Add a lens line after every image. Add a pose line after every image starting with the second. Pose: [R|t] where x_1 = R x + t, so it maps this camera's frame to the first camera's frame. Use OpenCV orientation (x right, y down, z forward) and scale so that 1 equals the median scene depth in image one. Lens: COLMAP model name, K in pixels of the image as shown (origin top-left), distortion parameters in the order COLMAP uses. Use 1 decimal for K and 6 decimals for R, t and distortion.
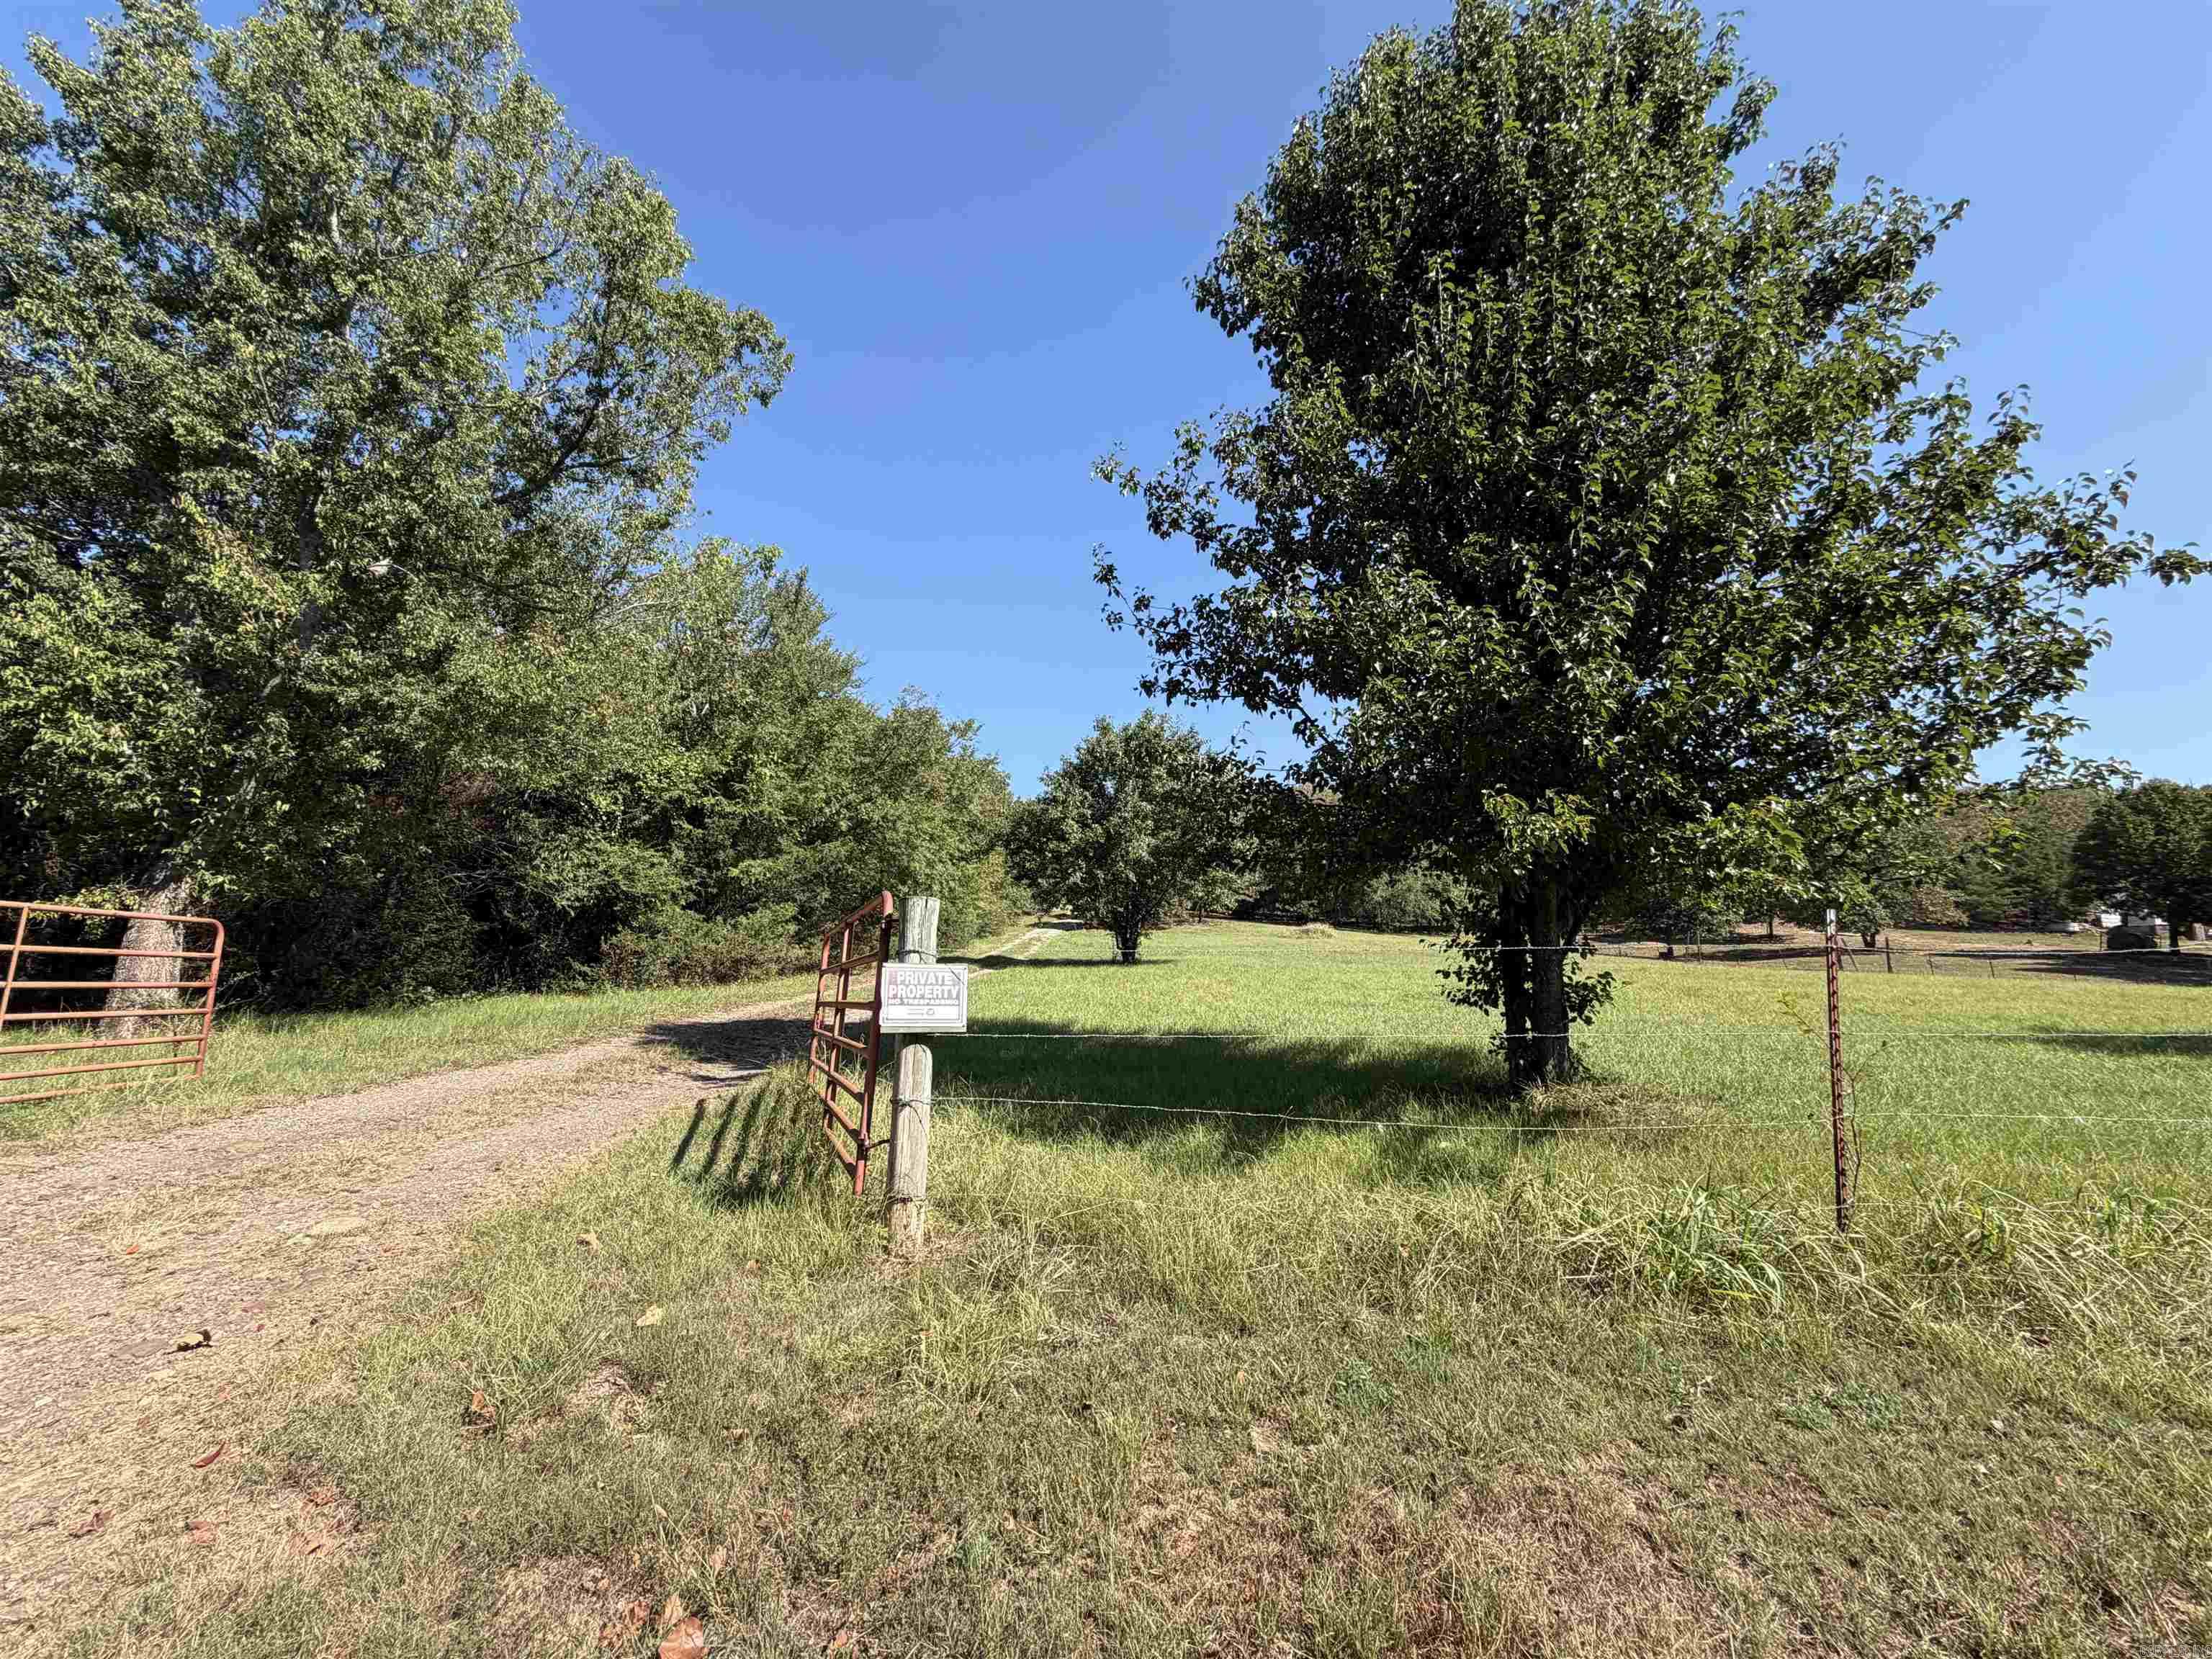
lens RADIAL K [[878.6, 0, 1106.3], [0, 878.6, 832.7], [0, 0, 1]] dist [-0.002226, -0.000260]
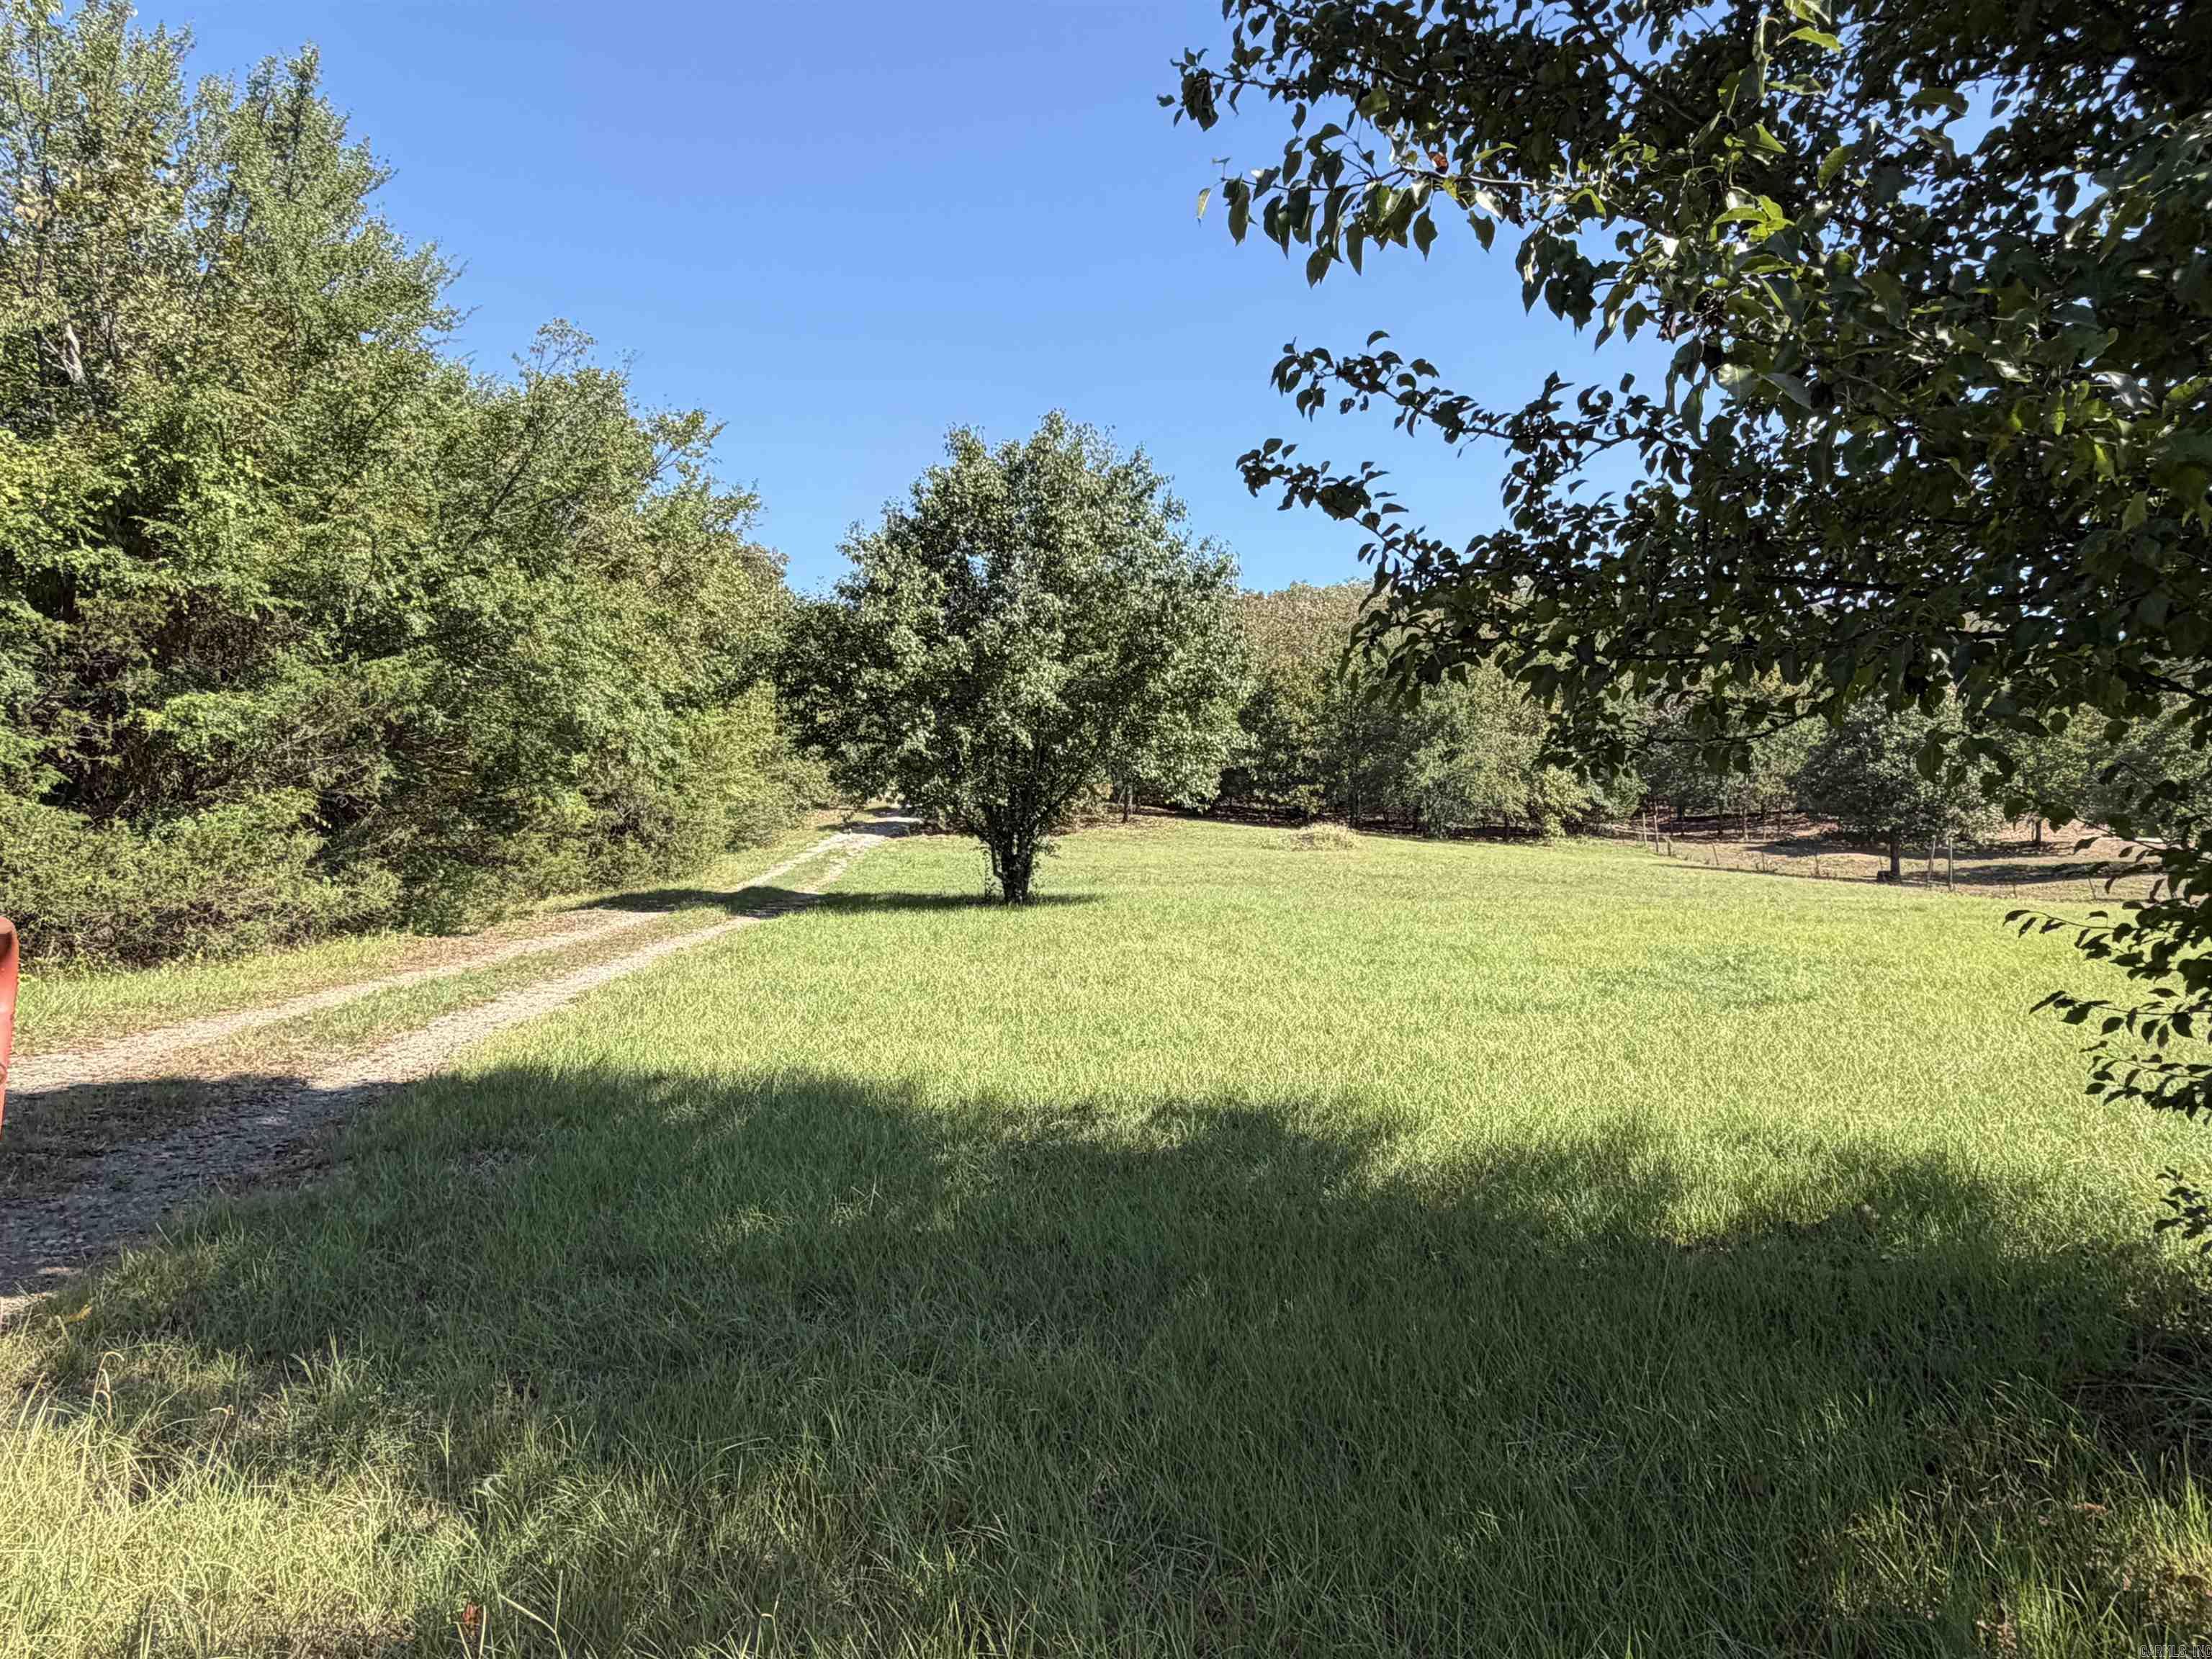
lens RADIAL K [[1464.0, 0, 1118.9], [0, 1464.0, 844.2], [0, 0, 1]] dist [0.000178, 0.001843]
pose [[0.993906, -0.002612, 0.110199, -0.011067], [-0.010372, 0.993068, 0.117083, 0.010105], [-0.109741, -0.117512, 0.986989, 0.132581]]
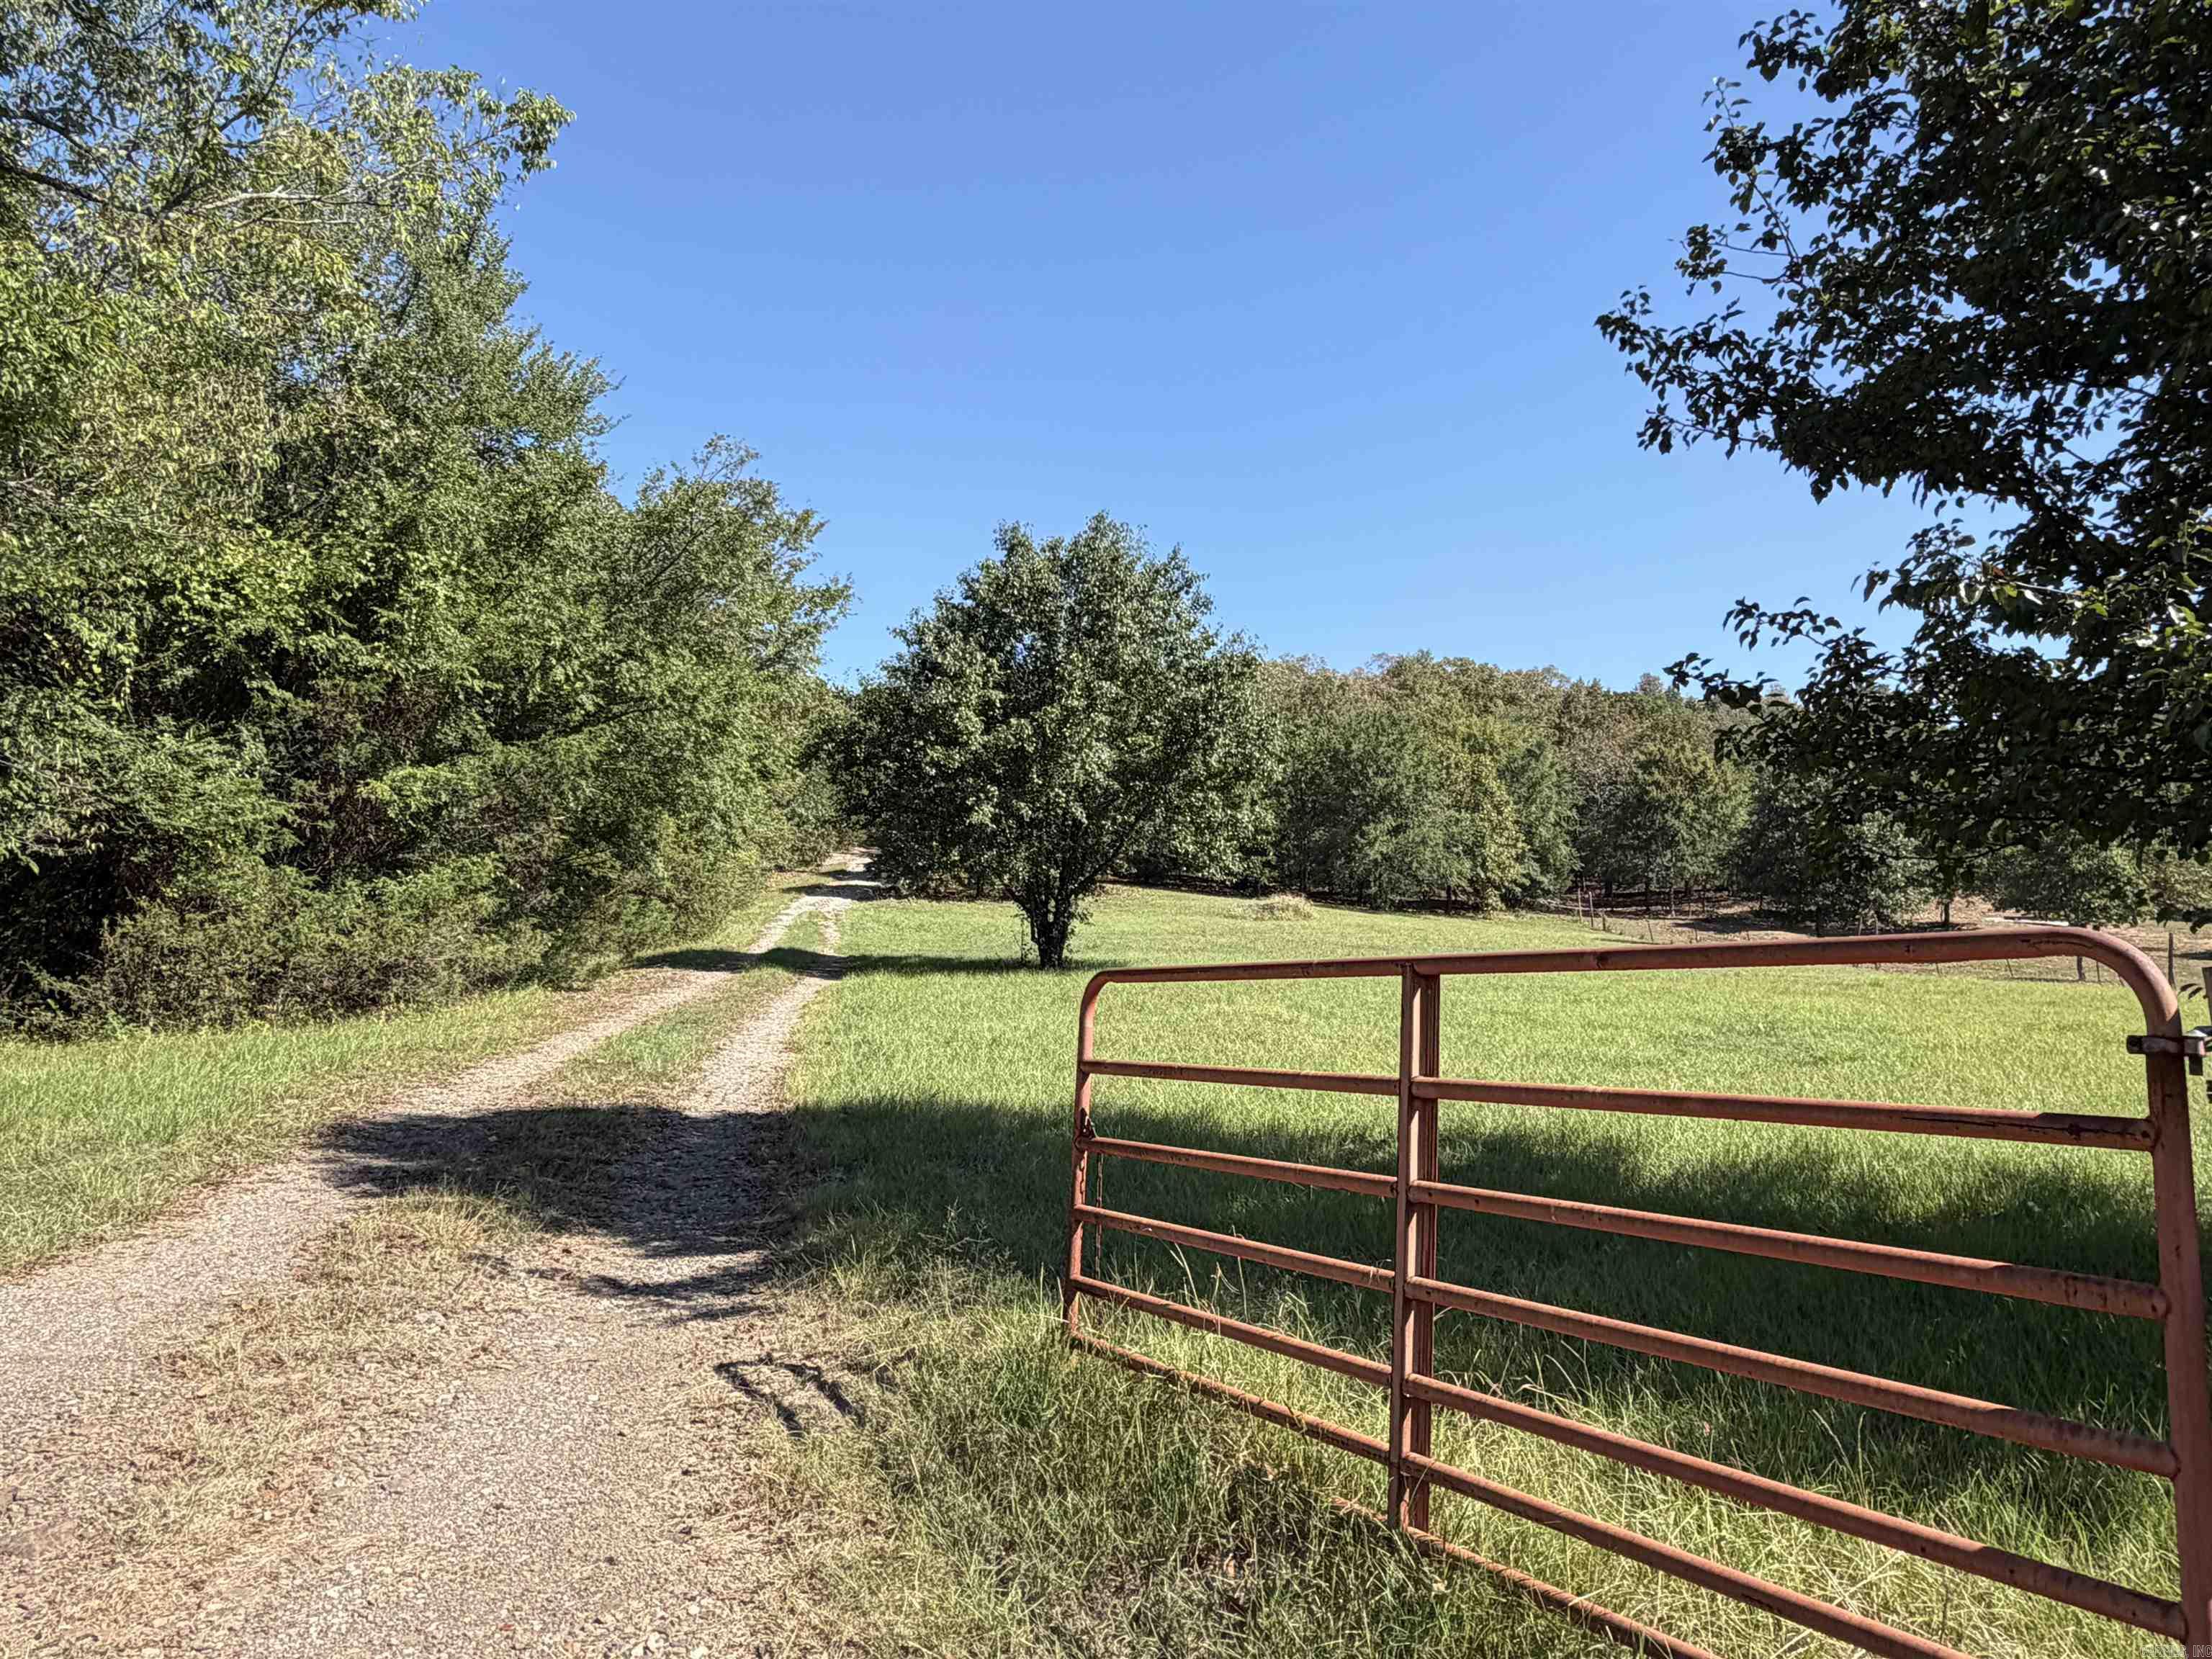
lens RADIAL K [[1464.0, 0, 1119.5], [0, 1464.0, 820.5], [0, 0, 1]] dist [0.000178, 0.001843]
pose [[0.985799, 0.023325, 0.166304, -0.099290], [-0.032873, 0.997951, 0.054892, 0.002222], [-0.164683, -0.059580, 0.984546, 0.079629]]
